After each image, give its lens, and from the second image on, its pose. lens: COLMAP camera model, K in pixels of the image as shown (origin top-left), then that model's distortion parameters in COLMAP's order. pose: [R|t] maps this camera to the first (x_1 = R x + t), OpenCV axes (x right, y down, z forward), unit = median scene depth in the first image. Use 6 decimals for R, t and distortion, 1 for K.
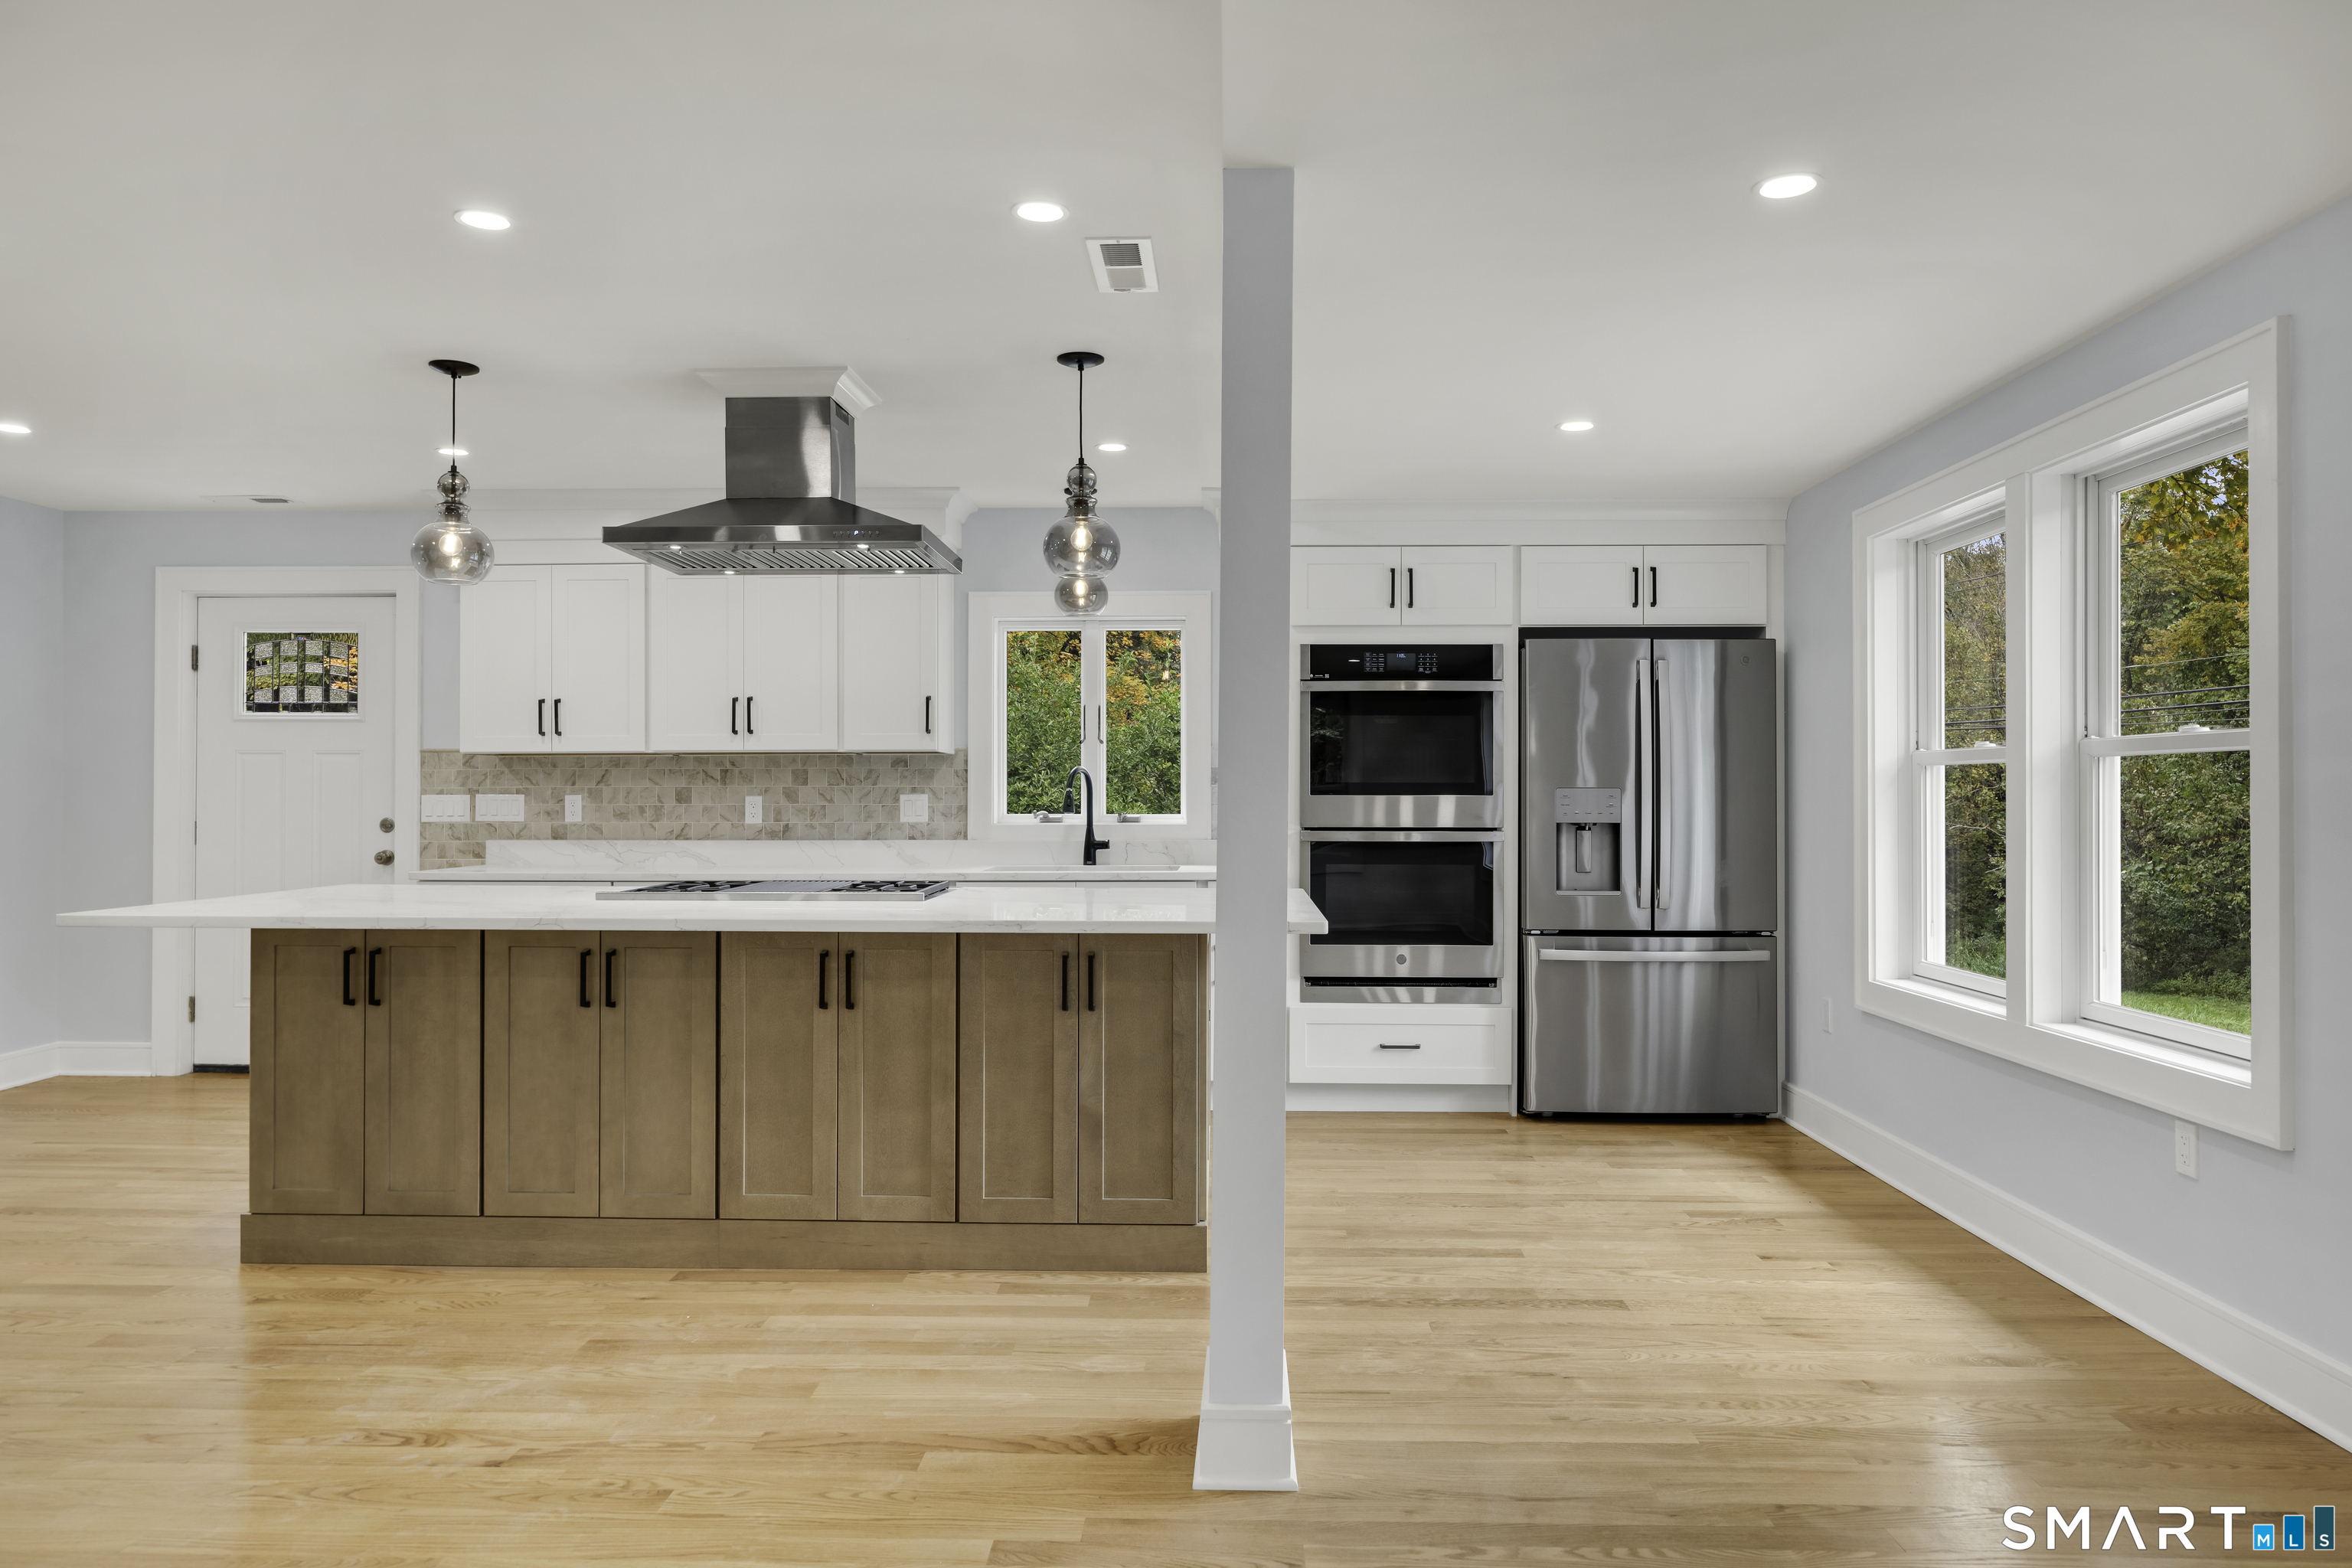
lens RADIAL K [[1589.9, 0, 1176.0], [0, 1589.9, 784.0], [0, 0, 1]] dist [-0.002305, -0.002610]
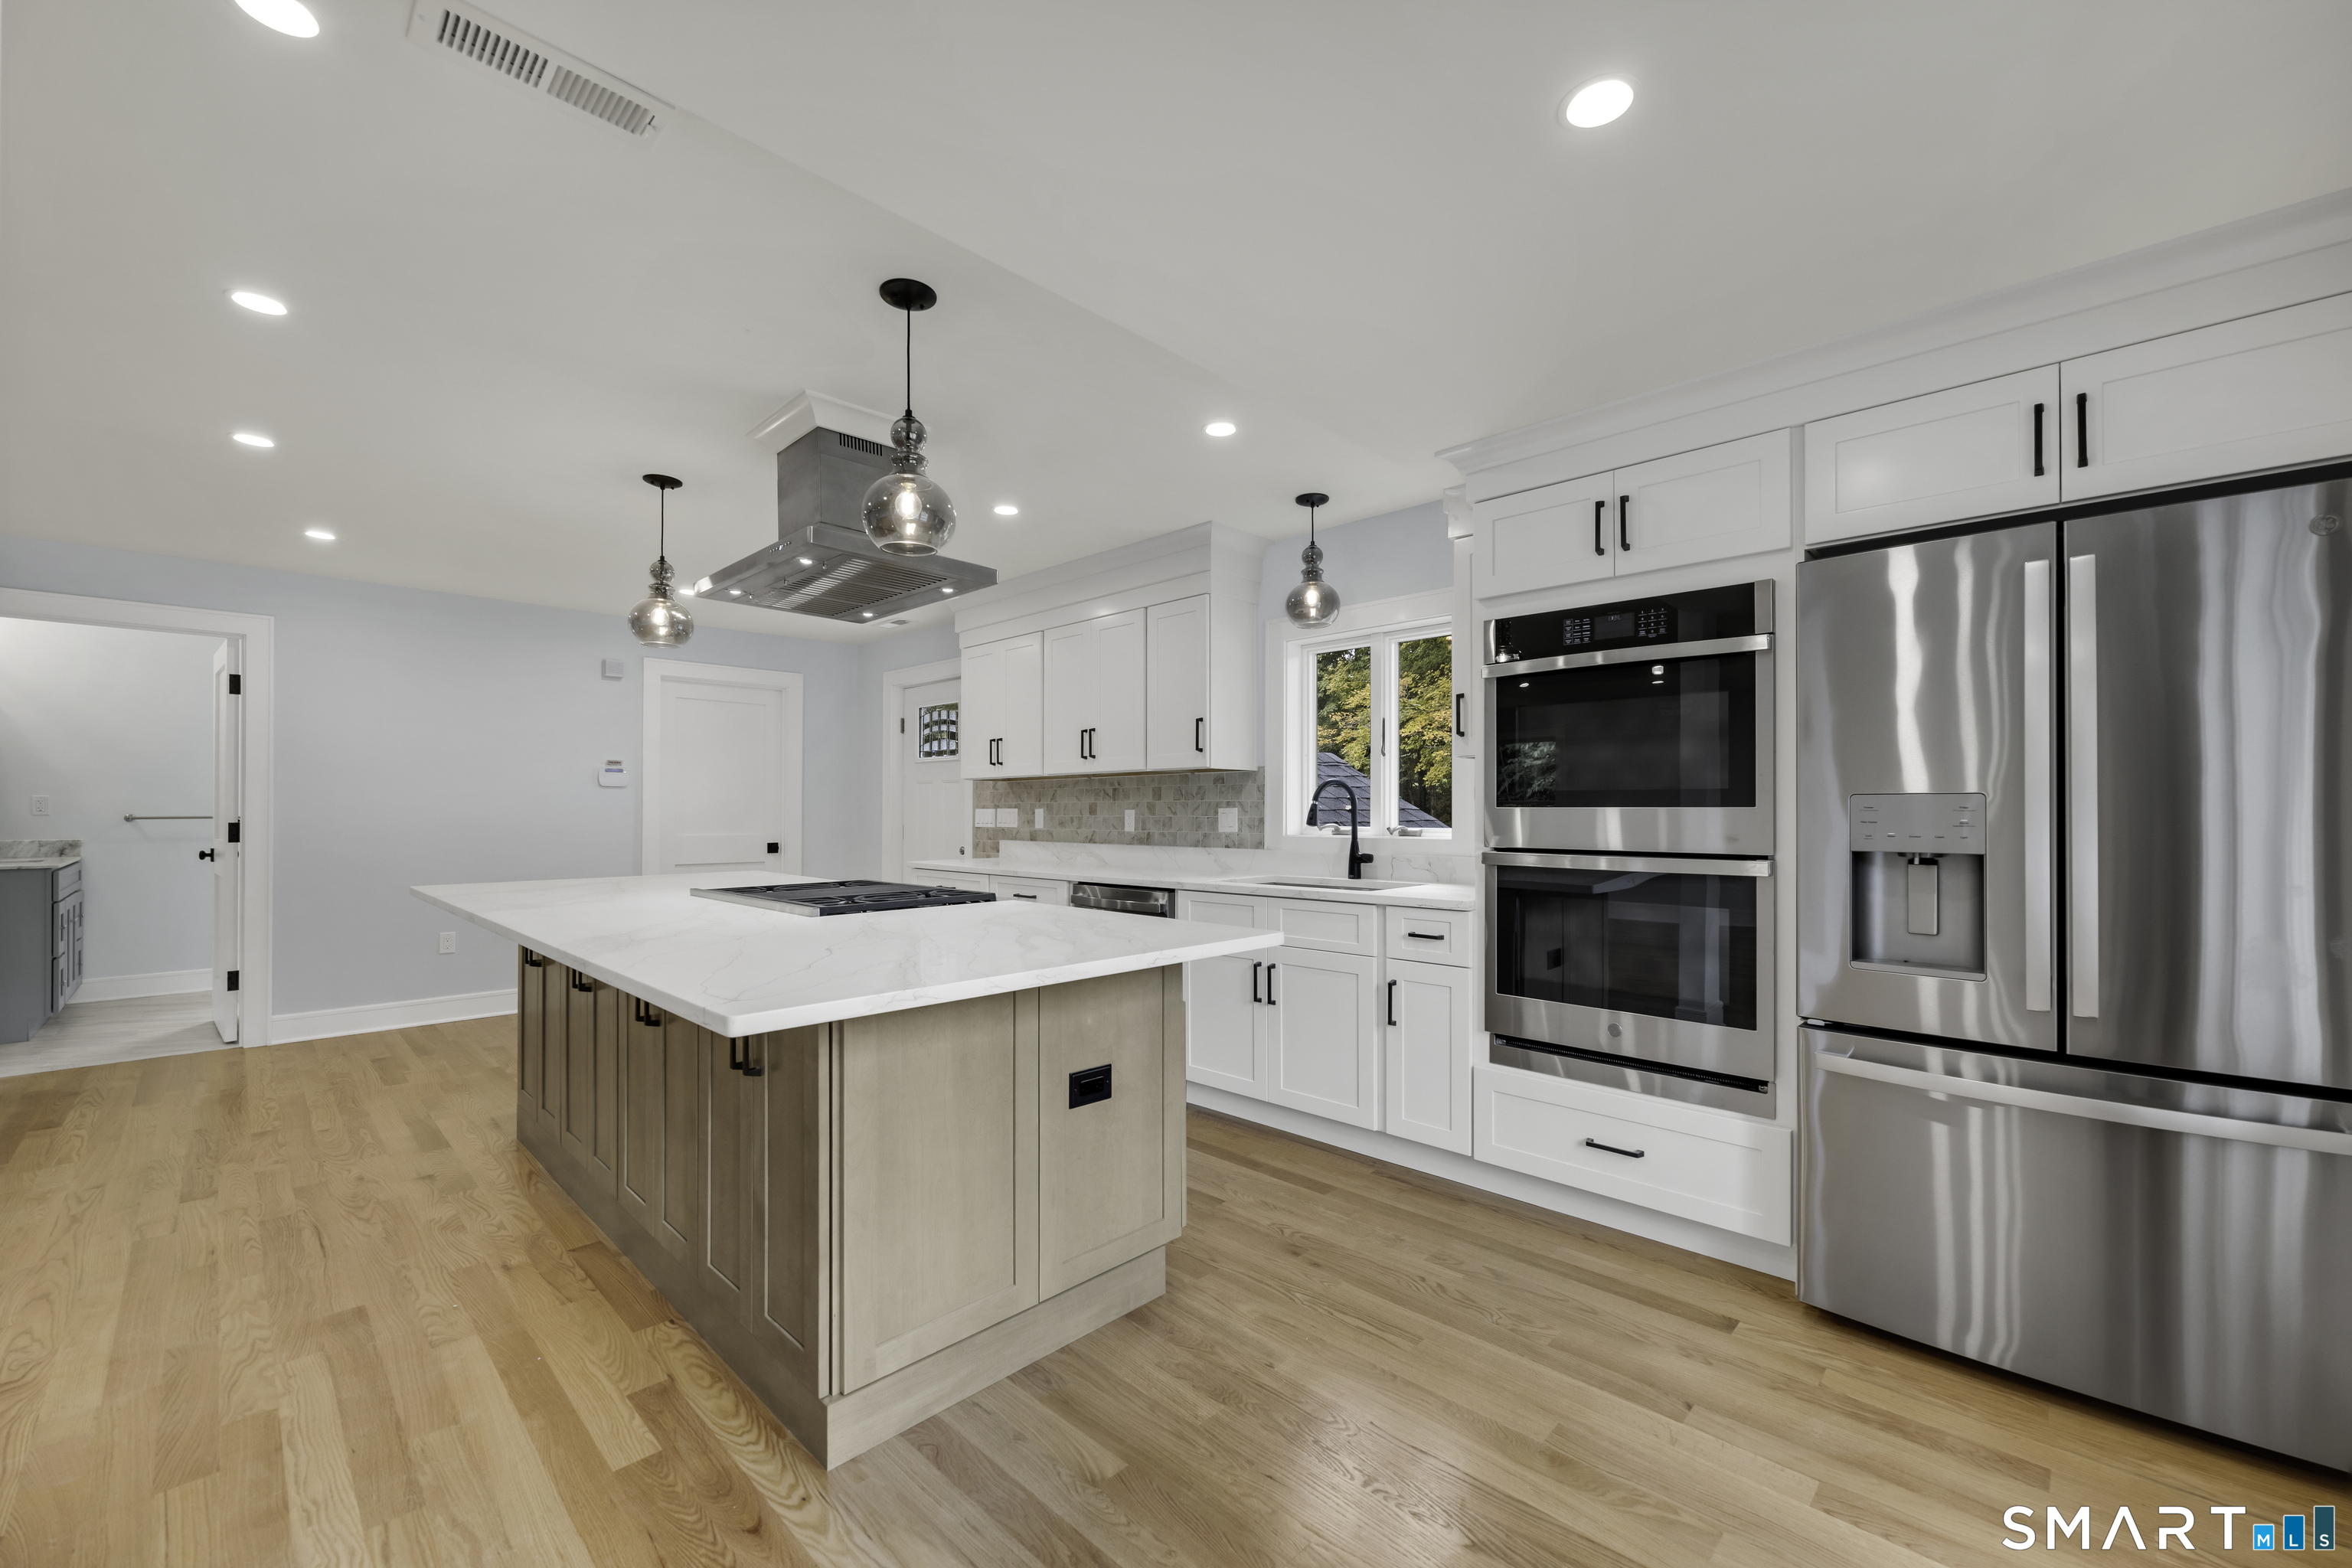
lens RADIAL K [[939.5, 0, 1169.5], [0, 939.5, 807.2], [0, 0, 1]] dist [-0.002830, -0.000307]
pose [[0.735778, -0.002105, -0.677219, 0.263980], [0.004373, 0.999989, 0.001643, 0.004989], [0.677208, -0.004170, 0.735780, 0.500104]]
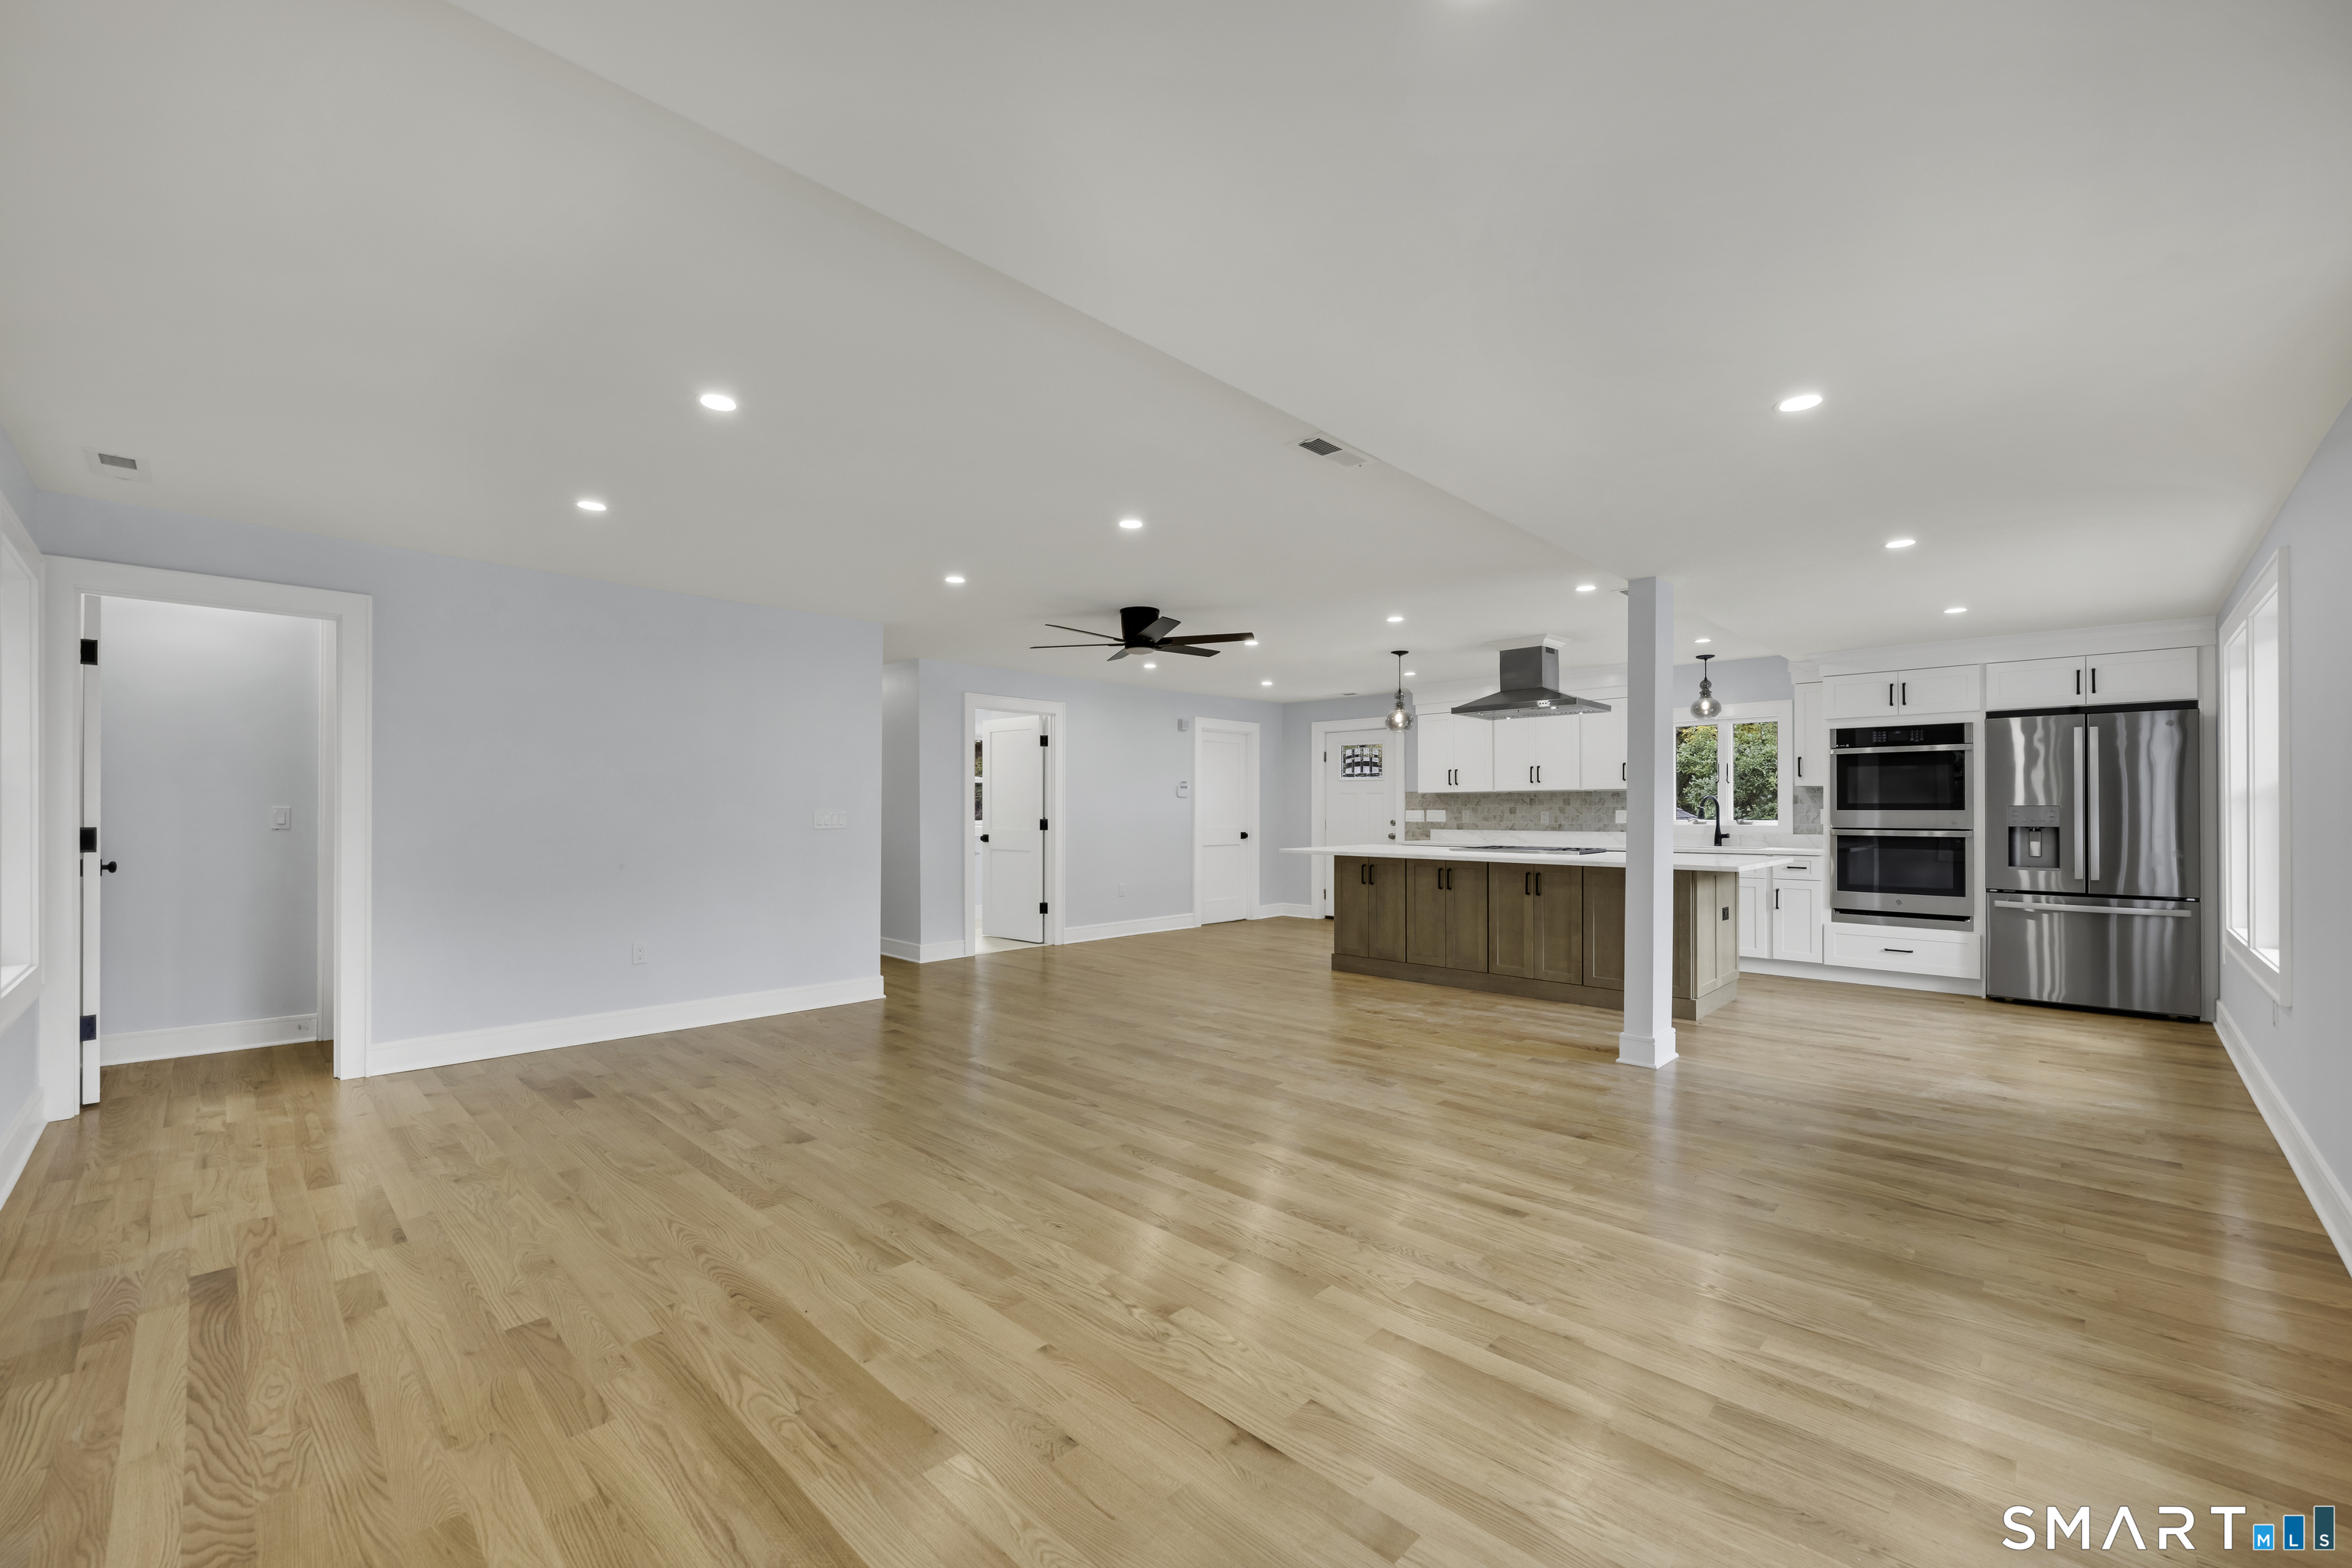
lens RADIAL K [[948.2, 0, 1158.5], [0, 948.2, 806.6], [0, 0, 1]] dist [0.000976, 0.000188]
pose [[0.734388, -0.003501, -0.678721, 0.236281], [0.006275, 0.999979, 0.001632, -0.003790], [0.678701, -0.005458, 0.734395, -0.324322]]
